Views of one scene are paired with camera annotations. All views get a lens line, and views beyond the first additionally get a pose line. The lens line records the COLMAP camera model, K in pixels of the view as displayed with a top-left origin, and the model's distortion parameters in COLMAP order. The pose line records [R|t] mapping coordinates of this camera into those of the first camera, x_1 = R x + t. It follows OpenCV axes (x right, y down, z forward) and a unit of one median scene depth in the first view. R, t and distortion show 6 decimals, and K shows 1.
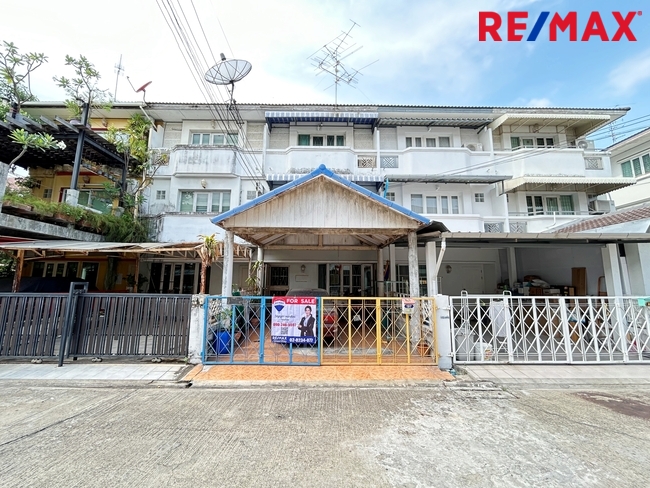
lens RADIAL K [[266.9, 0, 339.0], [0, 266.9, 245.0], [0, 0, 1]] dist [-0.001257, 0.000552]
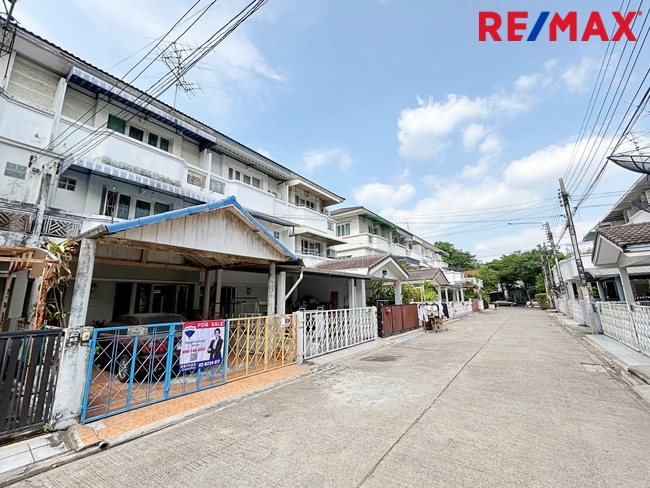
lens RADIAL K [[266.9, 0, 339.0], [0, 266.9, 245.0], [0, 0, 1]] dist [-0.001257, 0.000552]
pose [[0.581999, 0.148688, 0.799481, -0.512907], [-0.090859, 0.988876, -0.117769, -0.010435], [-0.808098, -0.004098, 0.589034, 0.002068]]
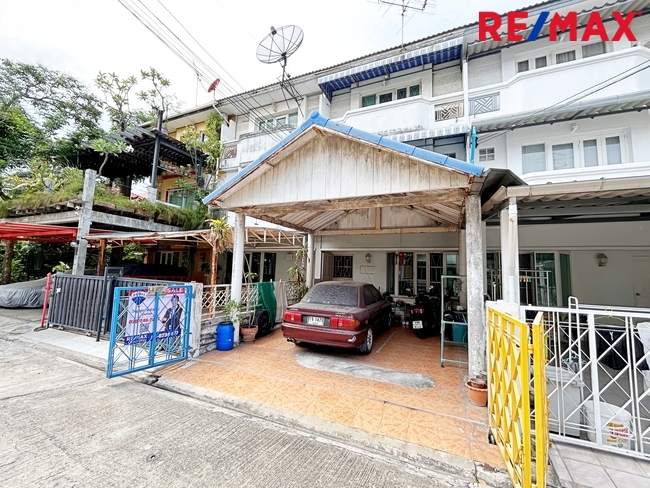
lens RADIAL K [[282.4, 0, 339.0], [0, 282.4, 245.1], [0, 0, 1]] dist [-0.000342, 0.000130]
pose [[0.896696, -0.018494, -0.442261, 0.256354], [0.032521, 0.999179, 0.024156, 0.034909], [0.441451, -0.036044, 0.896561, 0.254616]]
